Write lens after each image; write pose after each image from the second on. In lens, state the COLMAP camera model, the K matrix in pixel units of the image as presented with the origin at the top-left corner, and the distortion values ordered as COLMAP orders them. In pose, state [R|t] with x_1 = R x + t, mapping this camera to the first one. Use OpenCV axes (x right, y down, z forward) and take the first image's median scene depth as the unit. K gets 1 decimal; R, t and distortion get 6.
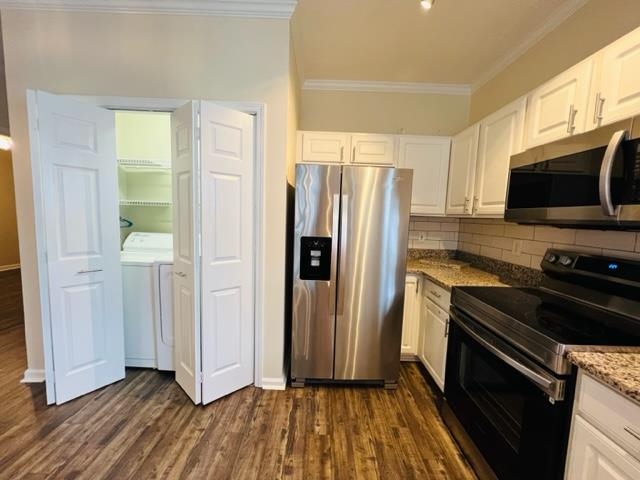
lens RADIAL K [[255.8, 0, 320.9], [0, 255.8, 239.4], [0, 0, 1]] dist [-0.001844, 0.000005]
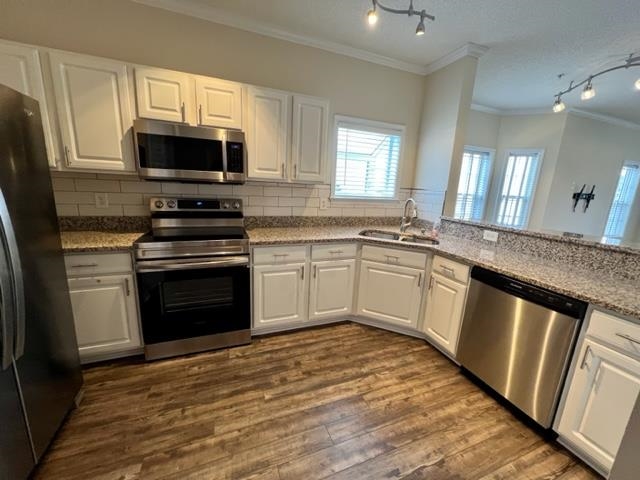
lens RADIAL K [[255.8, 0, 320.9], [0, 255.8, 239.4], [0, 0, 1]] dist [-0.001844, 0.000005]
pose [[-0.363960, -0.241651, 0.899521, -0.709917], [0.028015, 0.962481, 0.269900, -0.092577], [-0.930993, 0.123433, -0.343535, 0.663503]]
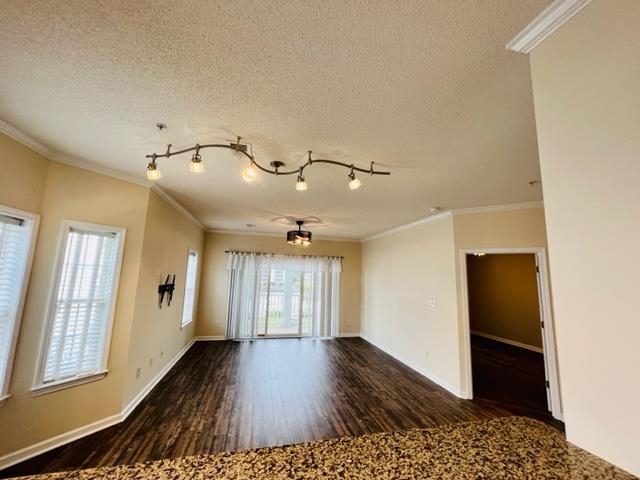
lens RADIAL K [[255.8, 0, 320.9], [0, 255.8, 239.4], [0, 0, 1]] dist [-0.001844, 0.000005]
pose [[-0.968820, -0.092657, -0.229788, 0.109262], [-0.081479, 0.995004, -0.057687, -0.146287], [0.233985, -0.037166, -0.971530, -0.407731]]
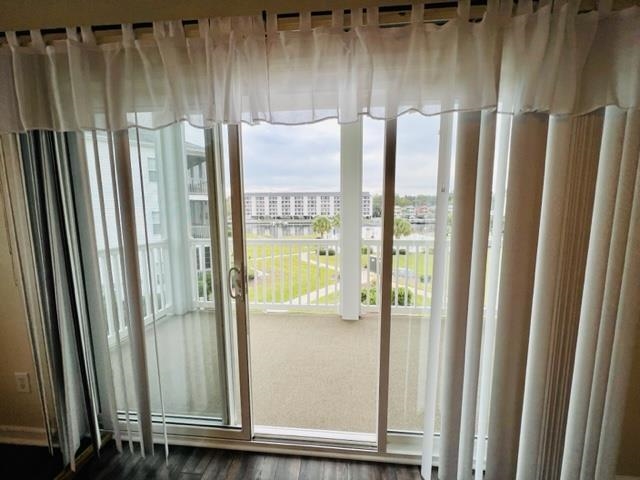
lens RADIAL K [[257.7, 0, 320.0], [0, 257.7, 240.0], [0, 0, 1]] dist [-0.000003, -0.000046]
pose [[-0.995318, -0.035265, 0.089986, -0.541488], [-0.015007, 0.976154, 0.216558, 0.327616], [-0.095478, 0.214194, -0.972114, -4.007151]]
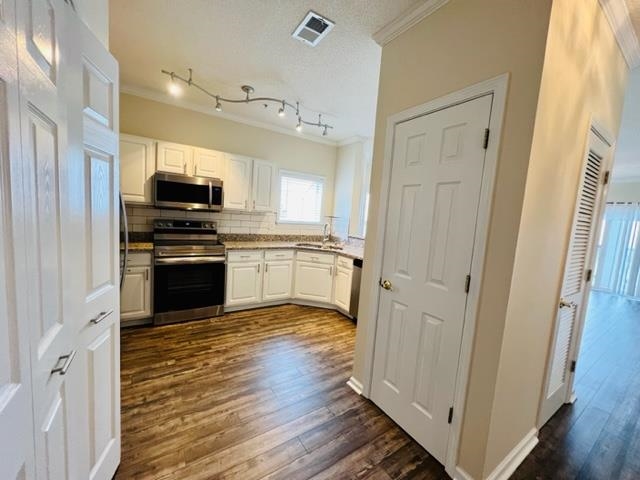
lens RADIAL K [[255.8, 0, 320.9], [0, 255.8, 239.4], [0, 0, 1]] dist [-0.001844, 0.000005]
pose [[-0.547063, -0.152074, 0.823162, -1.523366], [-0.011039, 0.984585, 0.174559, -0.178464], [-0.837019, 0.086408, -0.540308, 1.017658]]
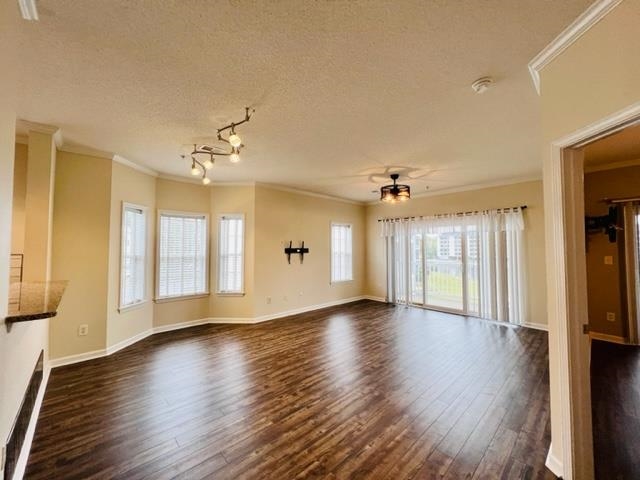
lens RADIAL K [[255.8, 0, 320.9], [0, 255.8, 239.4], [0, 0, 1]] dist [-0.001844, 0.000005]
pose [[-0.683418, -0.002725, 0.730022, -1.879983], [0.048229, 0.997640, 0.048873, -0.006992], [-0.728432, 0.068609, -0.681674, -1.044422]]
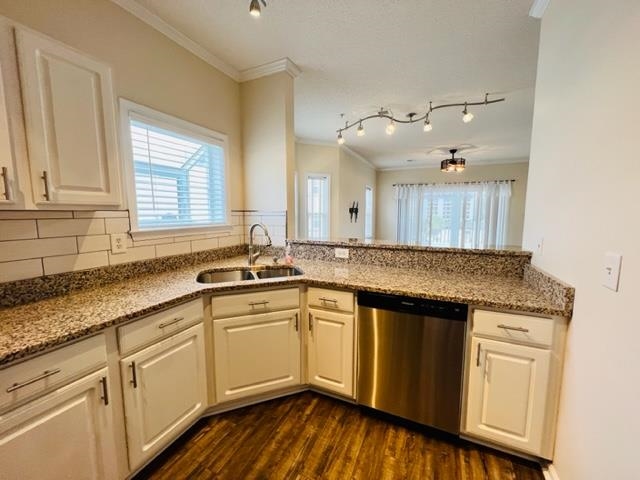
lens RADIAL K [[255.8, 0, 320.9], [0, 255.8, 239.4], [0, 0, 1]] dist [-0.001844, 0.000005]
pose [[-0.908849, -0.073808, 0.410543, -0.236100], [0.012664, 0.978885, 0.204020, -0.066292], [-0.416933, 0.190622, -0.888724, 0.585644]]
